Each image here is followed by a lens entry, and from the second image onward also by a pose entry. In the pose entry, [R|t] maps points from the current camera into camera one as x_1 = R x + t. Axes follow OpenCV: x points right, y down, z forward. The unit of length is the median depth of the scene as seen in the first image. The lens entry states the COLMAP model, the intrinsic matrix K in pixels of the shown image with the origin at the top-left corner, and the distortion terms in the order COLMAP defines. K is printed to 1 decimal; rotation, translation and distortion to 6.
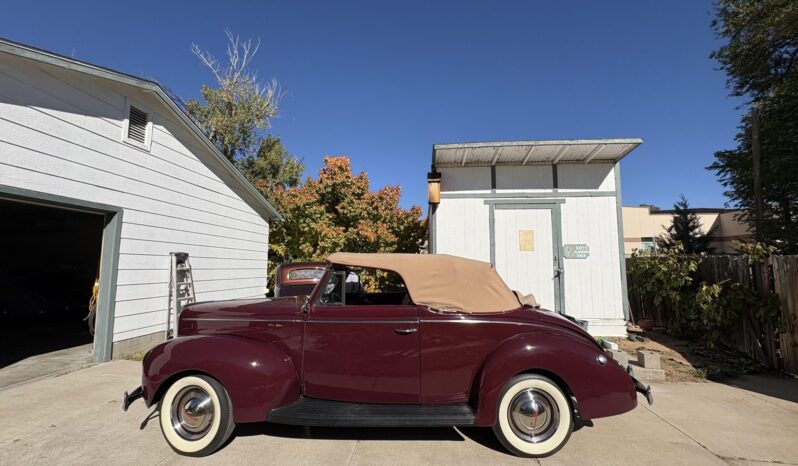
lens RADIAL K [[318.6, 0, 400.1], [0, 318.6, 233.2], [0, 0, 1]] dist [-0.003087, 0.000371]
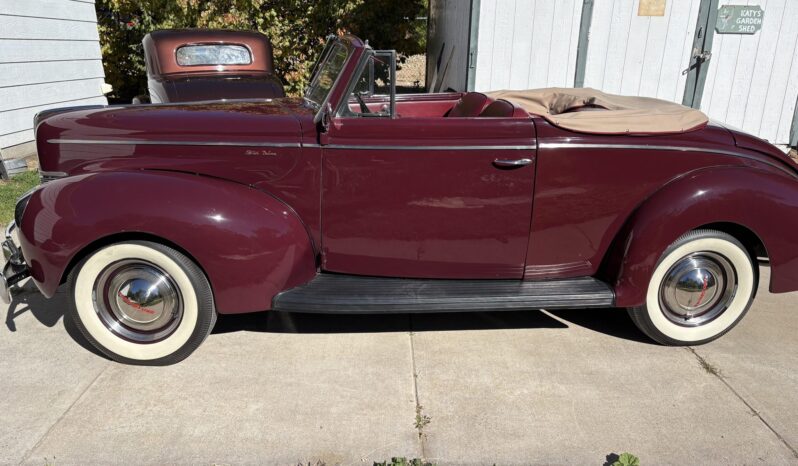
lens RADIAL K [[594.4, 0, 398.9], [0, 594.4, 236.1], [0, 0, 1]] dist [0.031246, -0.028261]
pose [[0.993295, -0.015304, 0.114593, -0.142485], [-0.032112, 0.915675, 0.400635, 0.005827], [-0.111061, -0.401628, 0.909044, 0.009128]]
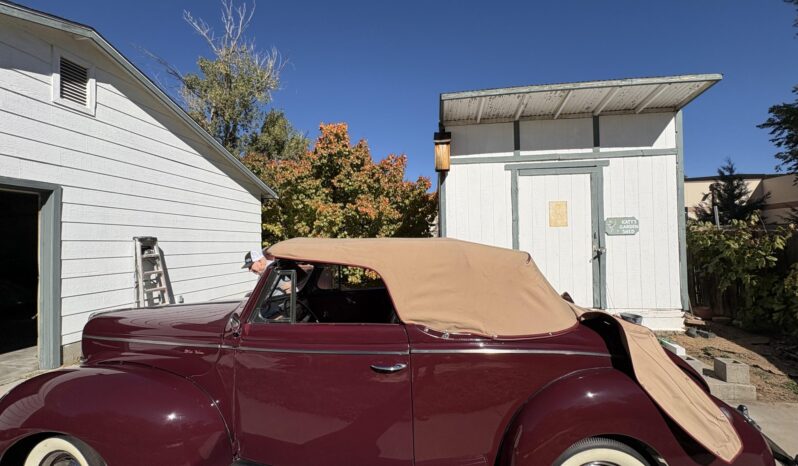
lens RADIAL K [[318.6, 0, 400.0], [0, 318.6, 234.0], [0, 0, 1]] dist [-0.003087, 0.000371]
pose [[0.998885, -0.019347, -0.043072, 0.033621], [0.022636, 0.996755, 0.077245, 0.002535], [0.041438, -0.078134, 0.996081, 0.194625]]
